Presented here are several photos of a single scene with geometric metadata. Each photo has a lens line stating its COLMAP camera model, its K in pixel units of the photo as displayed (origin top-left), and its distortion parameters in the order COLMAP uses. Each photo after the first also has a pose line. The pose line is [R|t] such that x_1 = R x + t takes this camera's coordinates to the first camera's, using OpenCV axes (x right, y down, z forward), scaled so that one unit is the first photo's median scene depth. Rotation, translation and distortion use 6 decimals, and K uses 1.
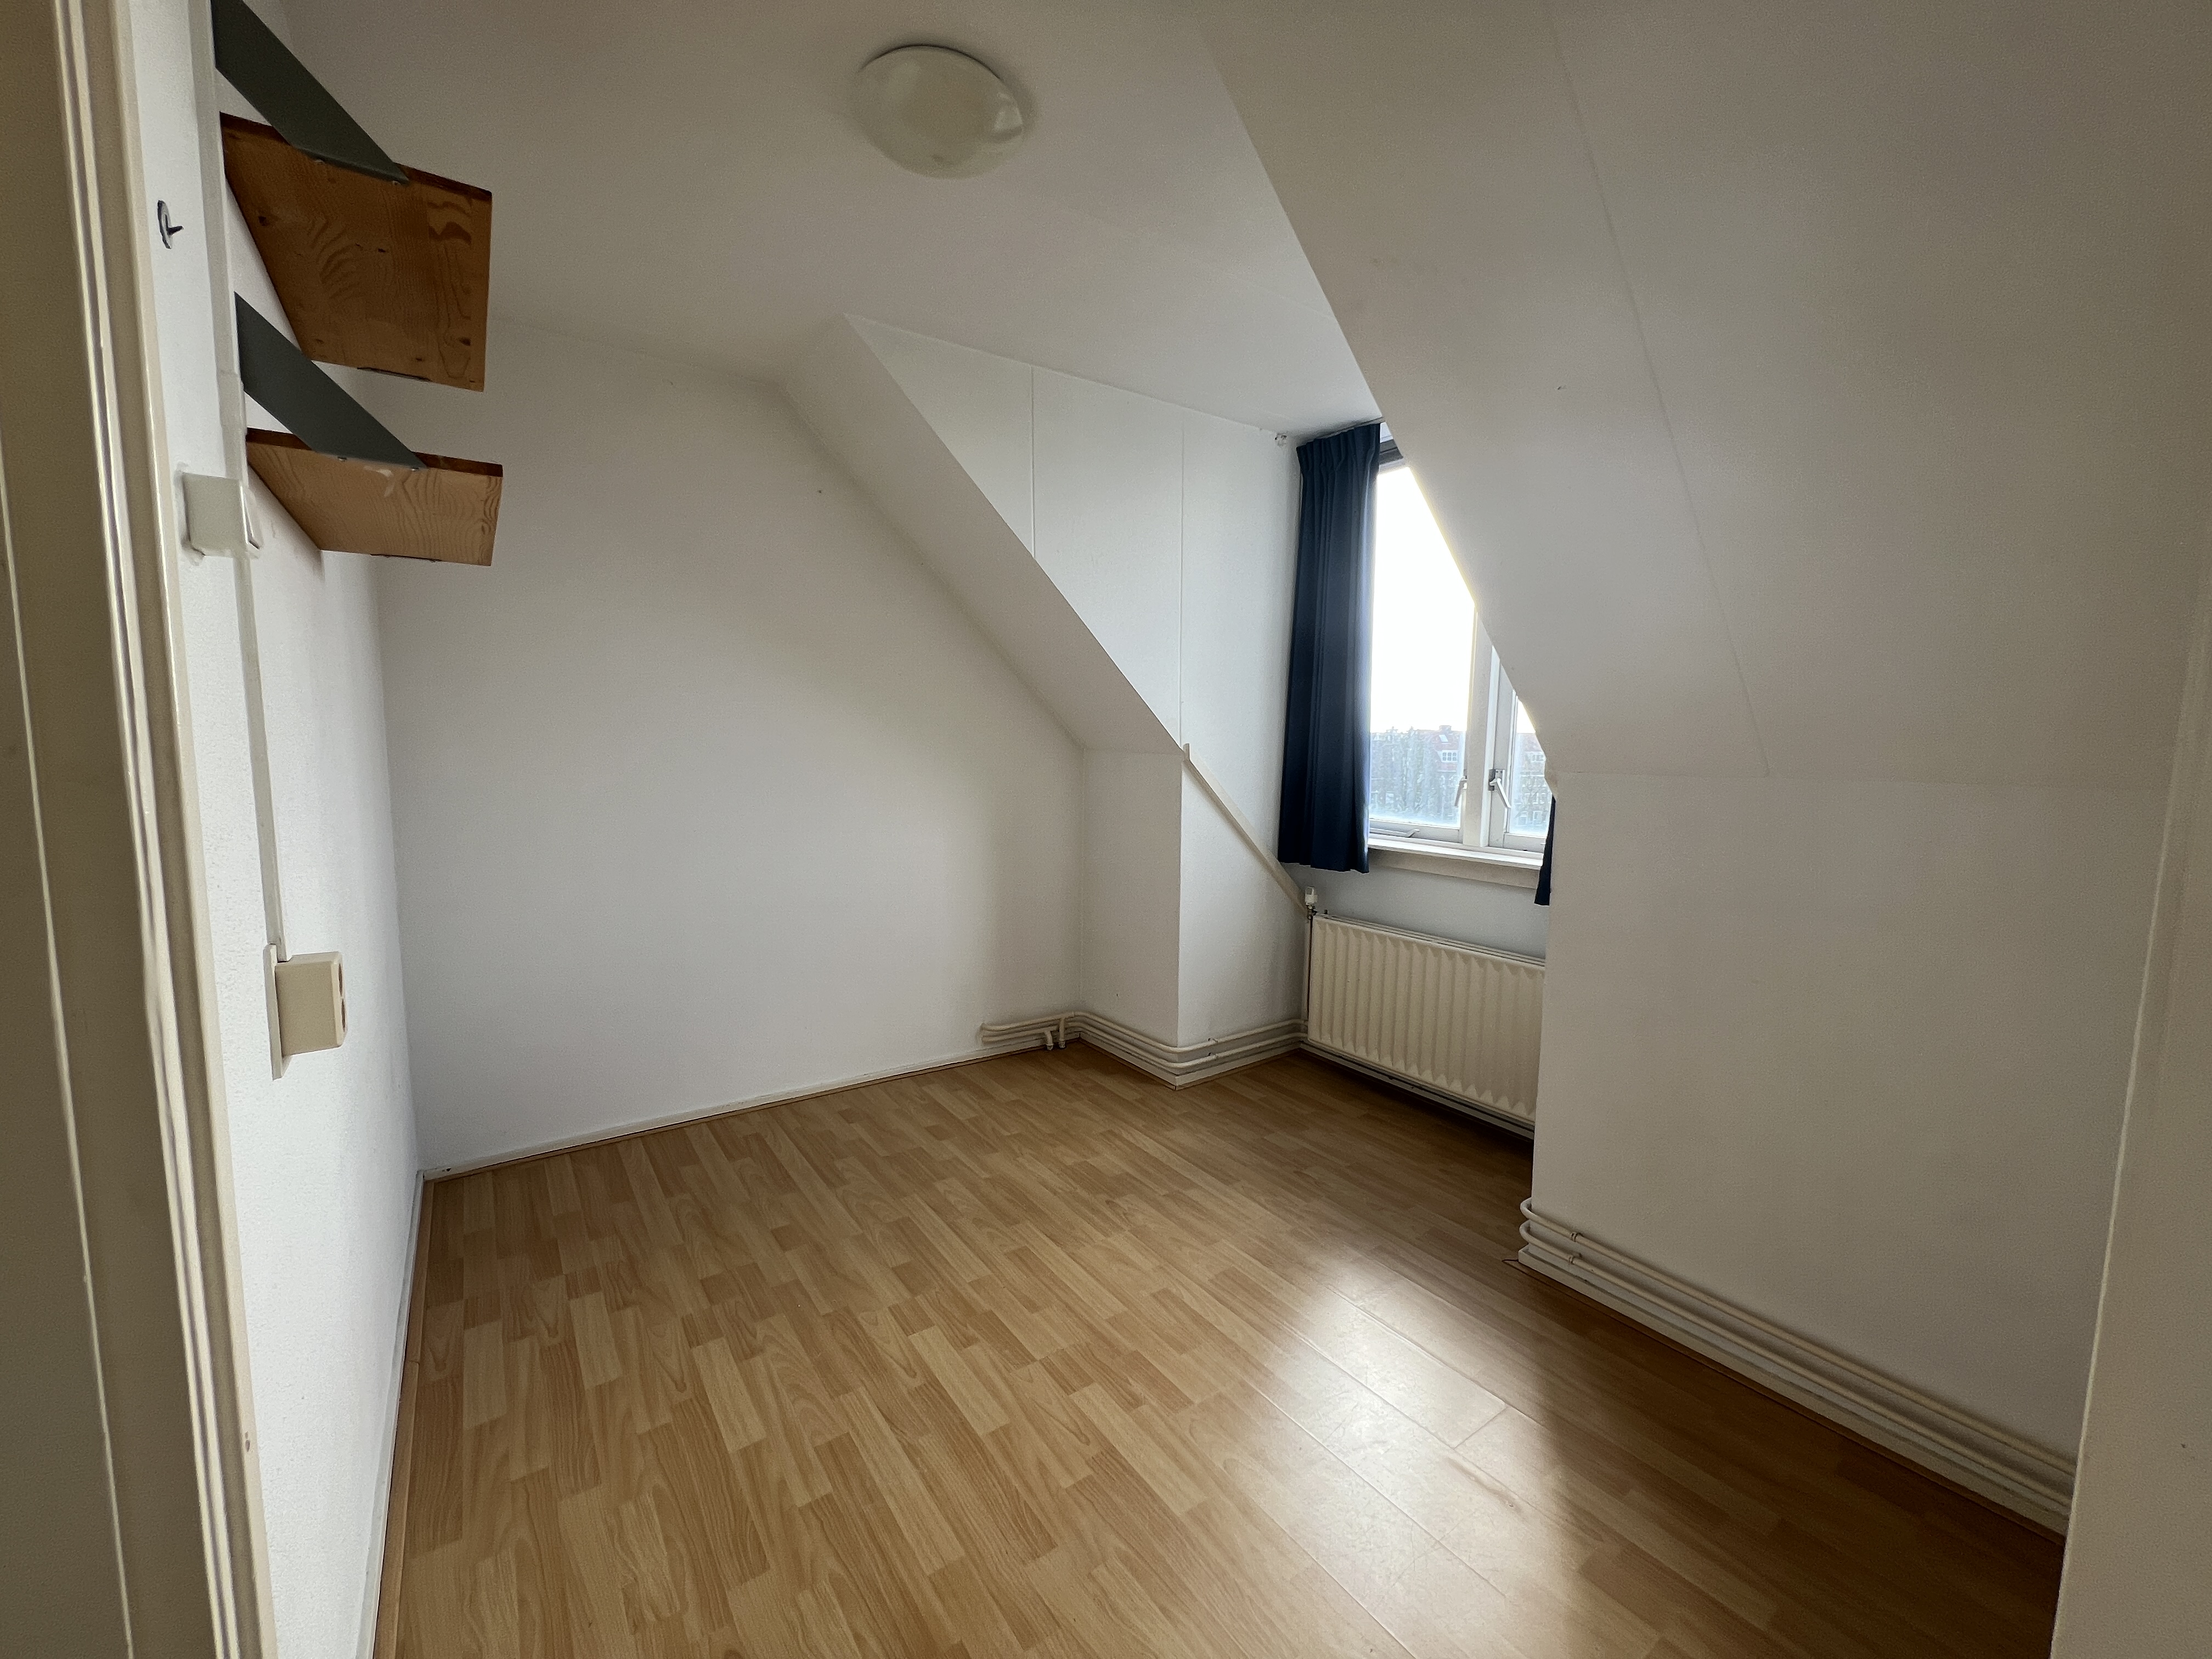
lens RADIAL K [[881.2, 0, 1082.1], [0, 881.2, 829.6], [0, 0, 1]] dist [-0.004310, -0.000593]
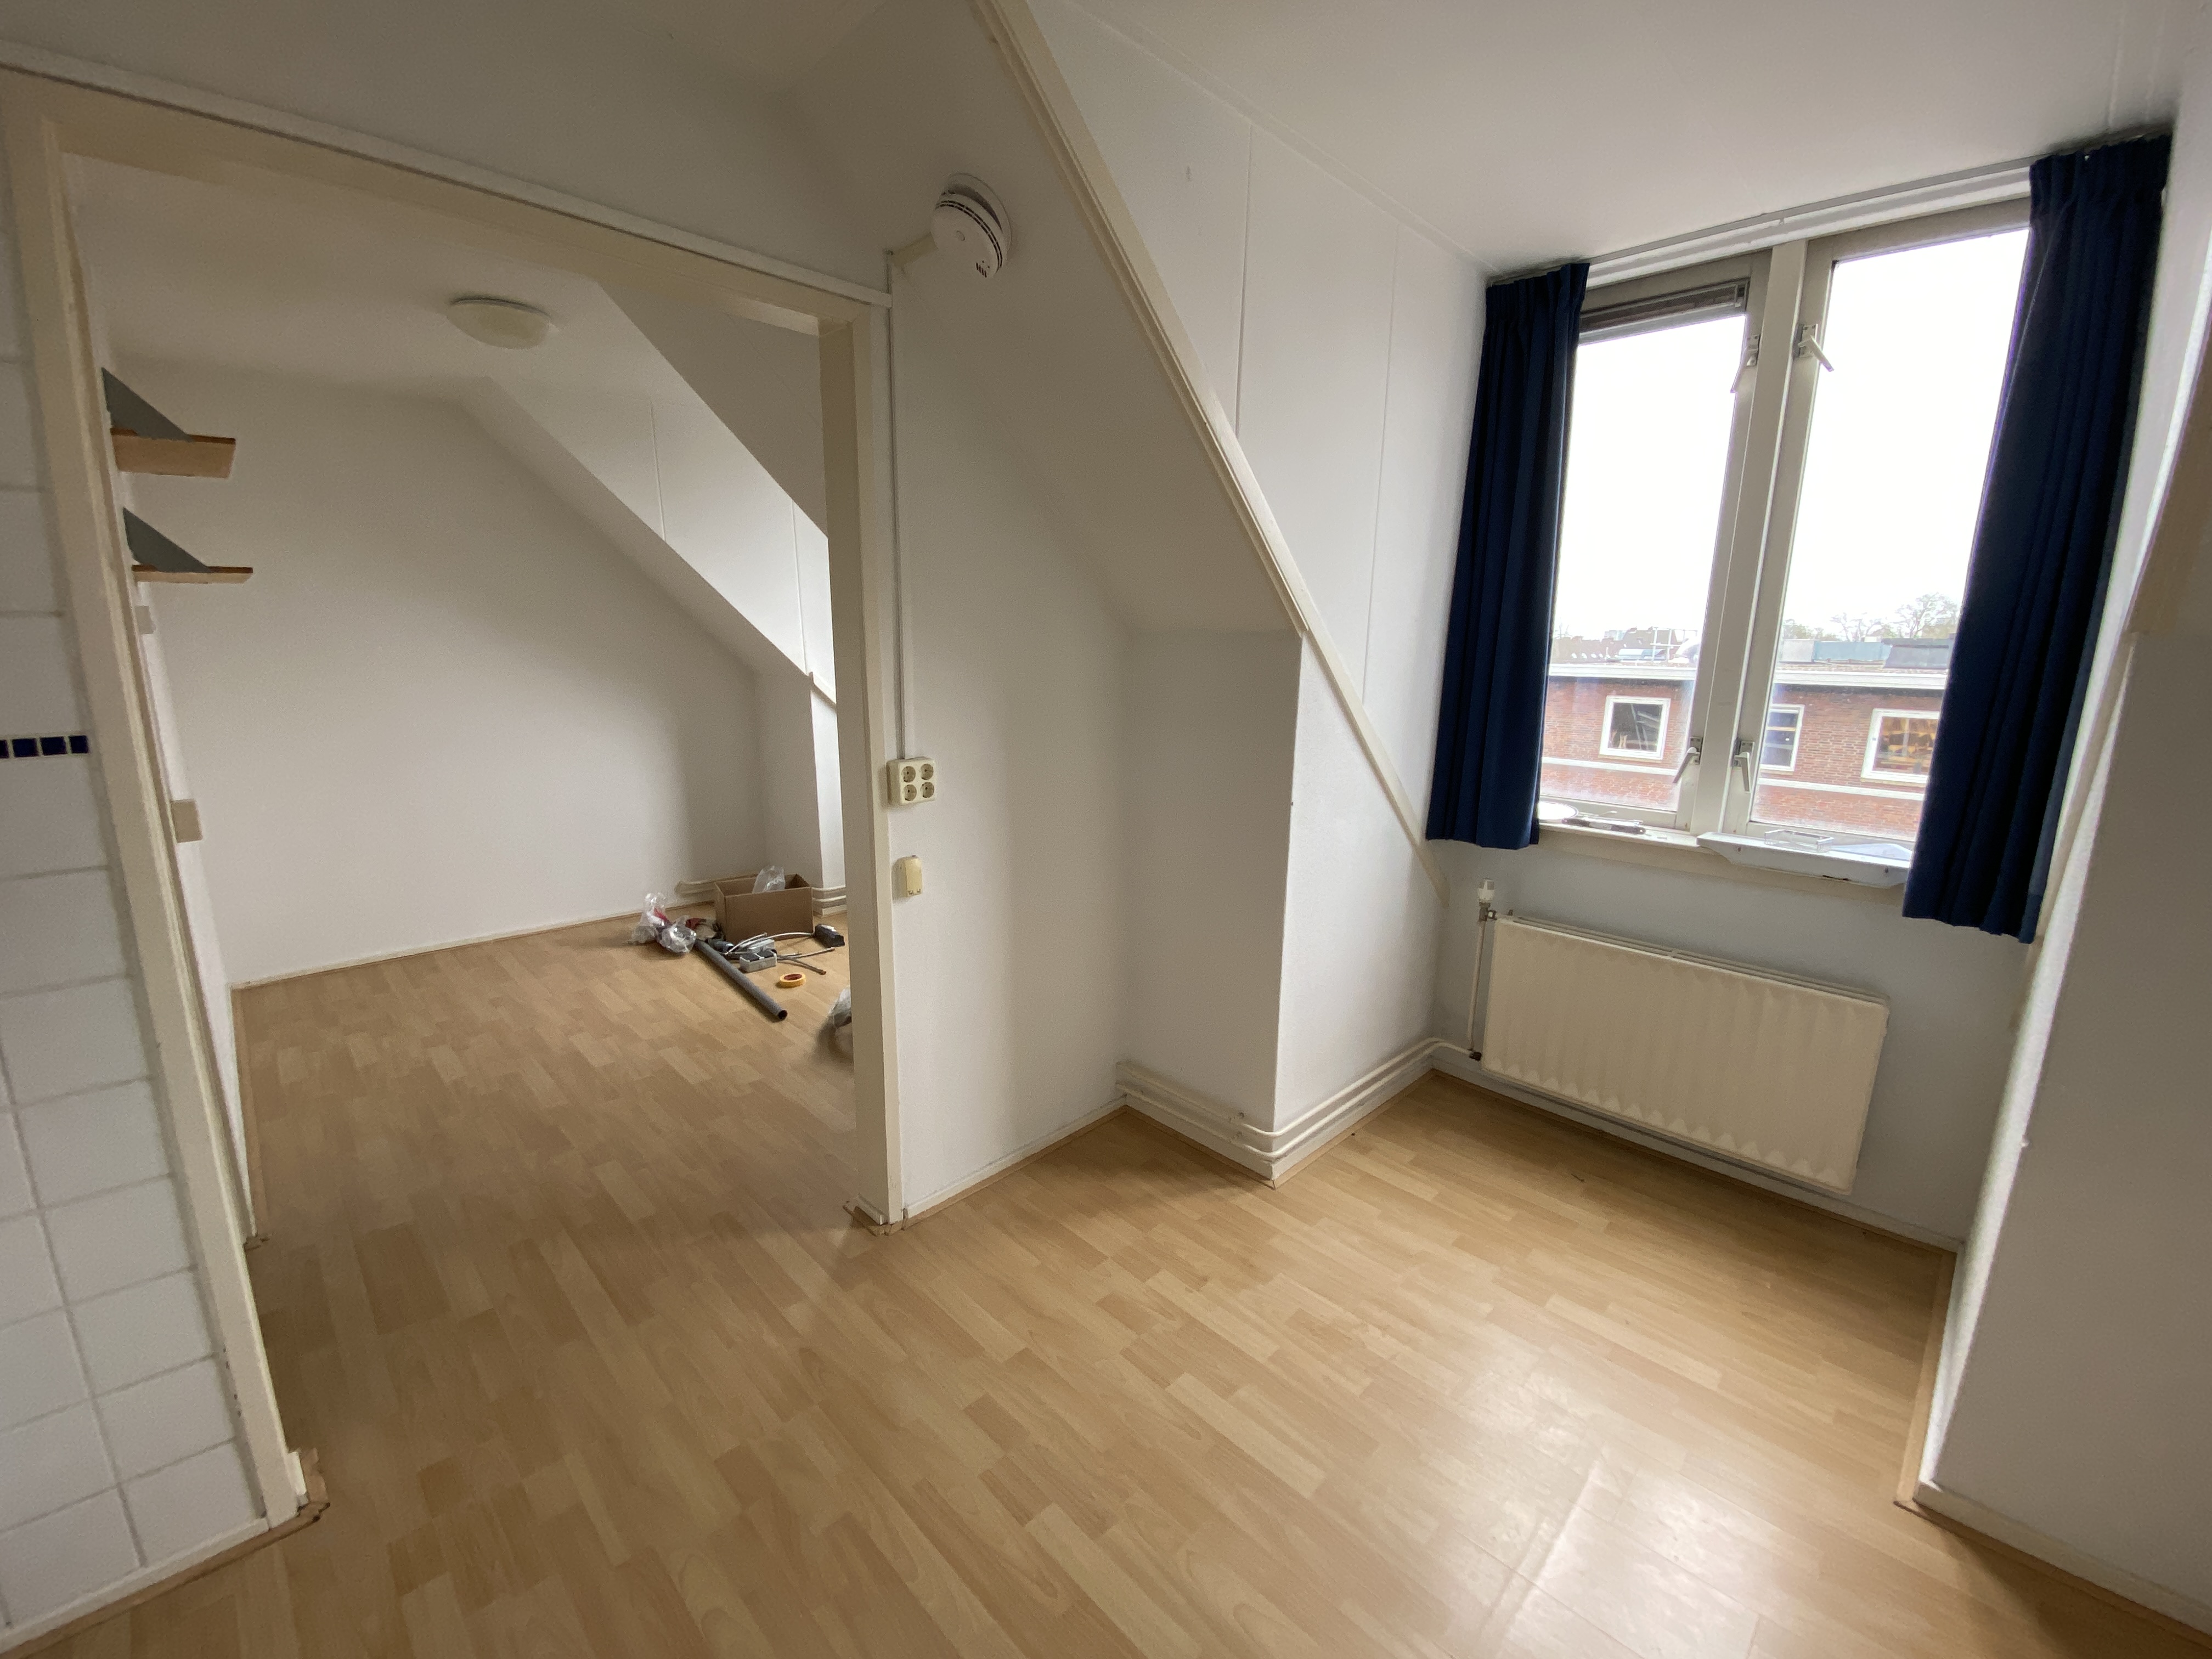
lens RADIAL K [[904.5, 0, 1117.2], [0, 904.5, 825.9], [0, 0, 1]] dist [-0.022248, -0.000778]
pose [[0.982204, -0.035158, 0.184496, 0.509044], [0.016058, 0.994446, 0.104014, 0.007052], [-0.187128, -0.099200, 0.977314, -0.800134]]
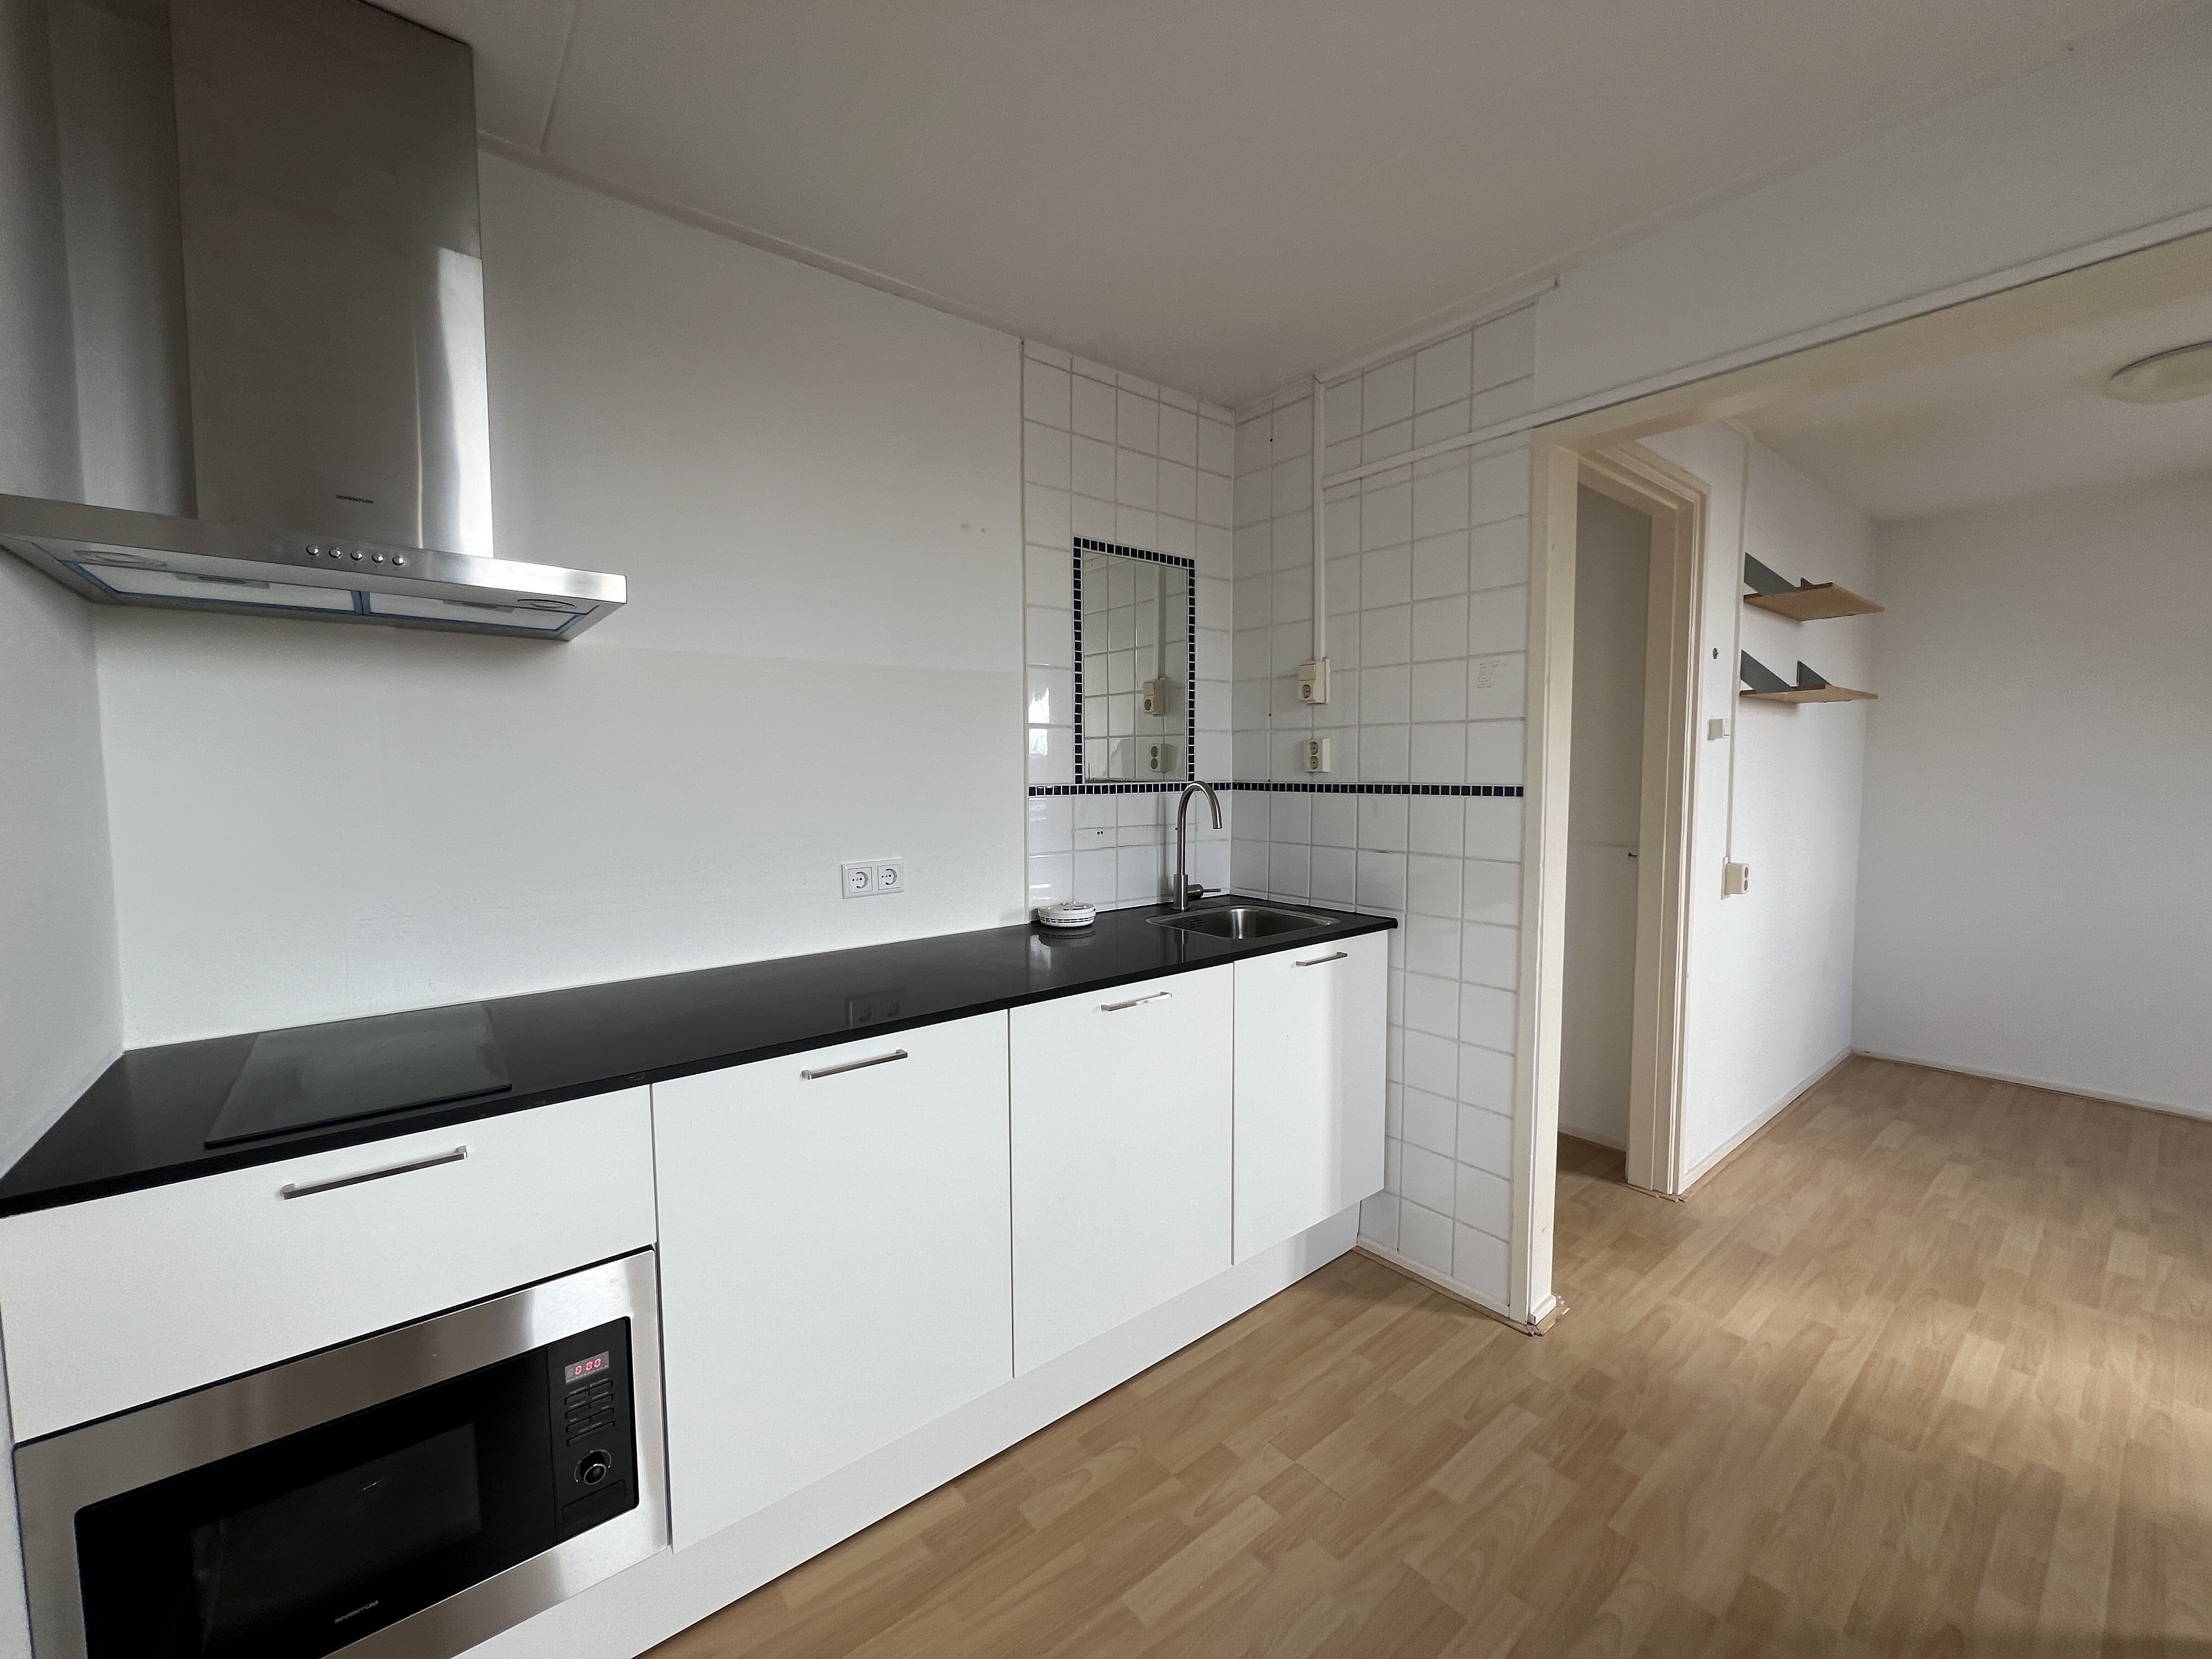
lens RADIAL K [[881.2, 0, 1089.8], [0, 881.2, 830.1], [0, 0, 1]] dist [-0.004310, -0.000593]
pose [[0.055027, 0.062458, -0.996529, 0.948941], [-0.095857, 0.993762, 0.056992, 0.036807], [0.993873, 0.092388, 0.060671, -0.664269]]
